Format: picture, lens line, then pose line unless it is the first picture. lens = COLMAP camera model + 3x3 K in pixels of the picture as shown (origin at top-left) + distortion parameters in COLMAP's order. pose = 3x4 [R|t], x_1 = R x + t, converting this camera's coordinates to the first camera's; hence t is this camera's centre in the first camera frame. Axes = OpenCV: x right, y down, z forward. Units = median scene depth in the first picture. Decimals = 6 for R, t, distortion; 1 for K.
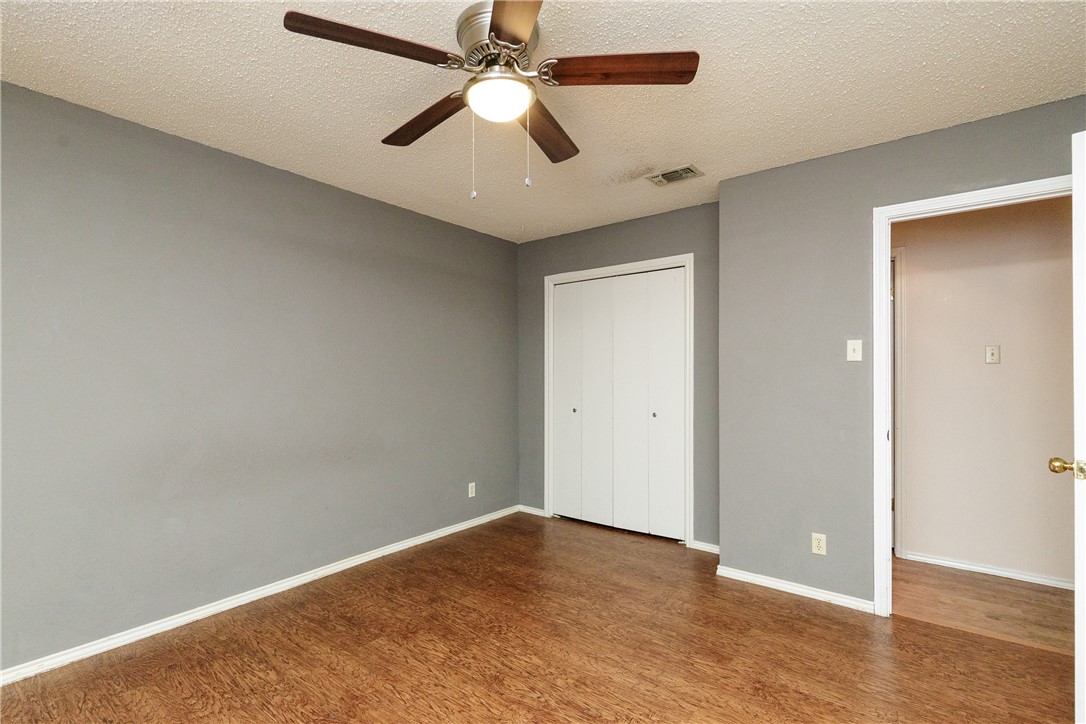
lens RADIAL K [[495.4, 0, 537.0], [0, 495.4, 361.3], [0, 0, 1]] dist [0.007605, 0.000040]
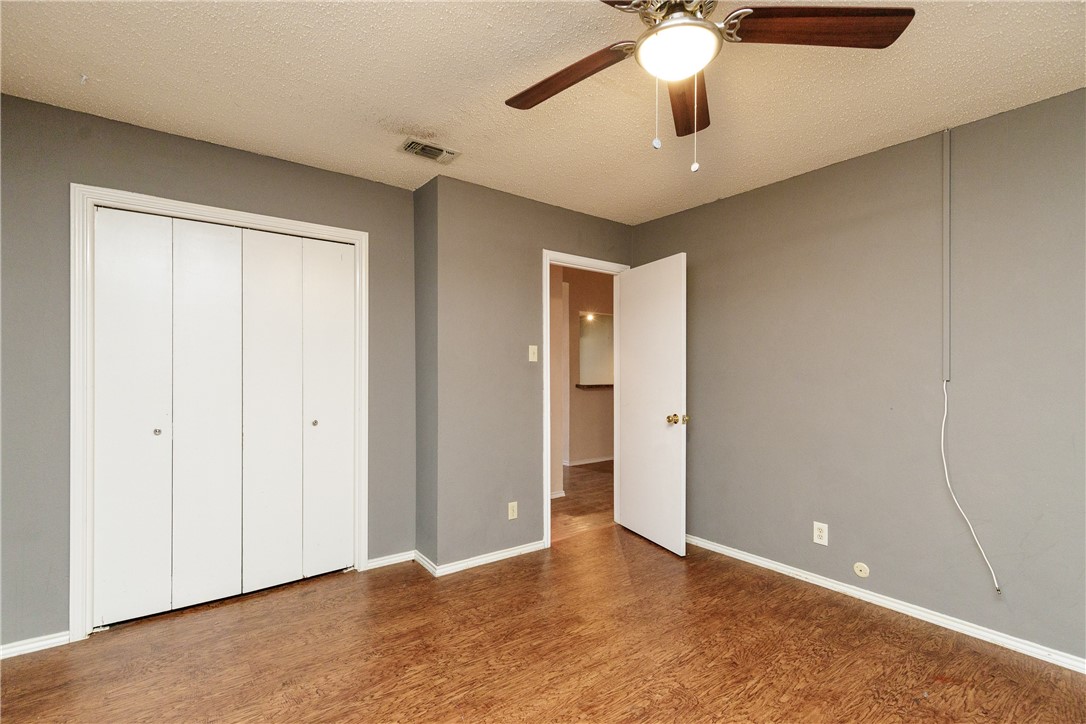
lens RADIAL K [[495.4, 0, 548.6], [0, 495.4, 361.8], [0, 0, 1]] dist [0.007605, 0.000040]
pose [[0.253955, 0.023052, 0.966941, -0.400105], [-0.027716, 0.999479, -0.016549, 0.013119], [-0.966819, -0.022597, 0.254462, 0.412621]]
